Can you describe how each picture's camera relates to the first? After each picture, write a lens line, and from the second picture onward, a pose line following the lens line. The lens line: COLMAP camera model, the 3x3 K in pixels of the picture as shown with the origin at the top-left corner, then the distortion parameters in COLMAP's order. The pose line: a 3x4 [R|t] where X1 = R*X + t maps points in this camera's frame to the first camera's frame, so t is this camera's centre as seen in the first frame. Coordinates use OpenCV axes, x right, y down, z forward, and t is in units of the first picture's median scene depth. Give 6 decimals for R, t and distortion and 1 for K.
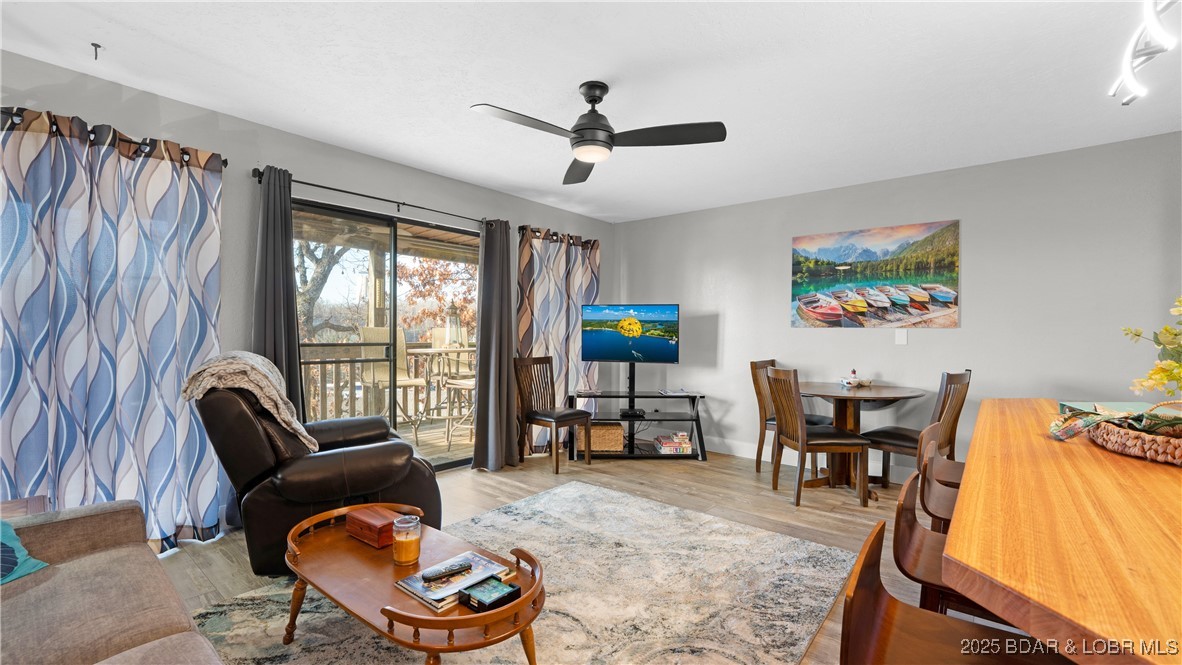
lens RADIAL K [[499.6, 0, 585.1], [0, 499.6, 350.0], [0, 0, 1]] dist [-0.001284, -0.000105]
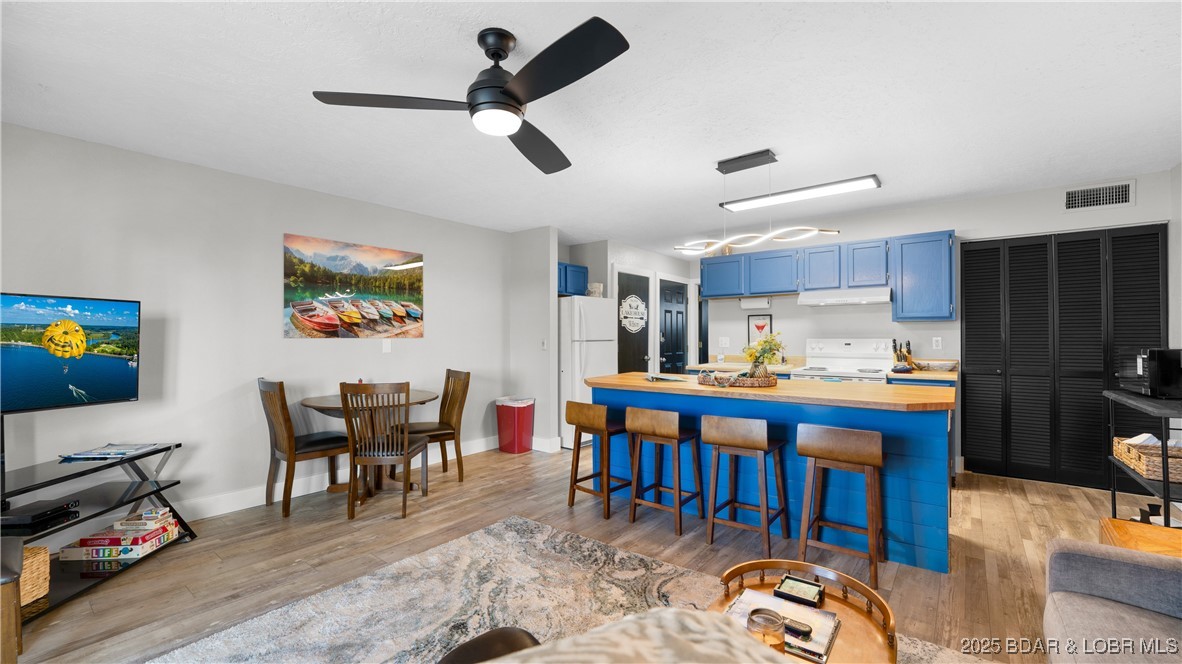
lens RADIAL K [[497.0, 0, 567.0], [0, 497.0, 339.0], [0, 0, 1]] dist [-0.001929, -0.000123]
pose [[-0.019483, -0.011166, 0.999748, -0.514940], [0.036901, 0.999248, 0.011880, -0.040685], [-0.999129, 0.037123, -0.019056, 0.613700]]
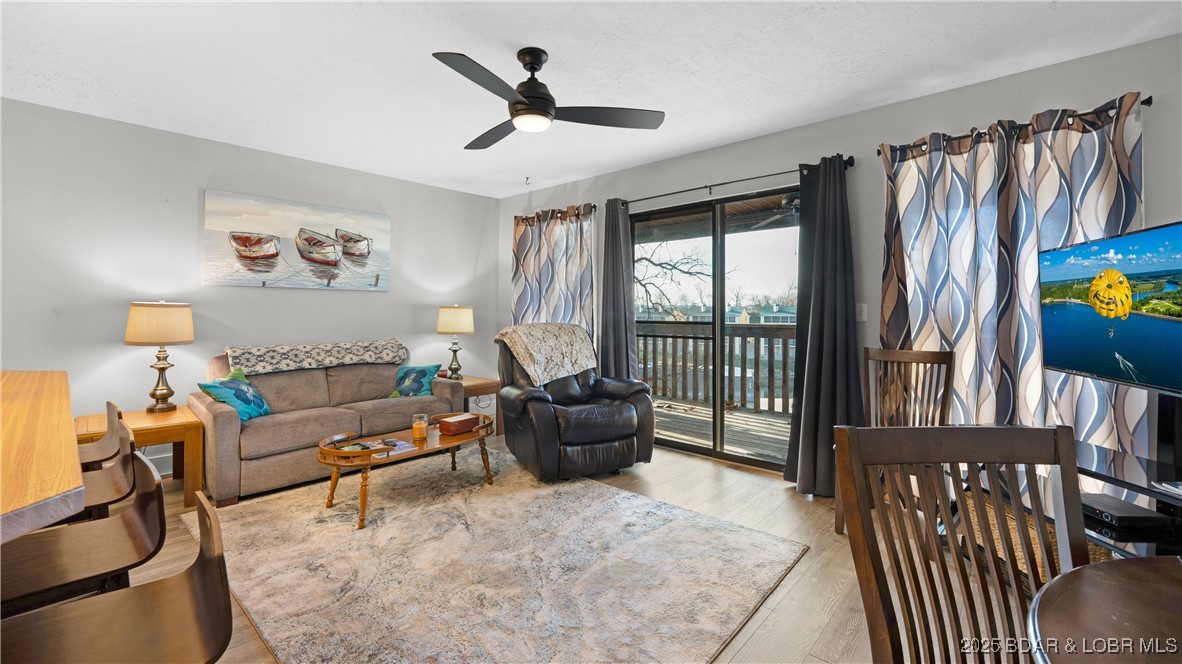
lens RADIAL K [[497.9, 0, 571.4], [0, 497.9, 307.3], [0, 0, 1]] dist [-0.001617, -0.000056]
pose [[-0.057640, -0.016424, -0.998202, 0.625949], [-0.035302, 0.999273, -0.014403, -0.017899], [0.997713, 0.034408, -0.058177, 0.732919]]
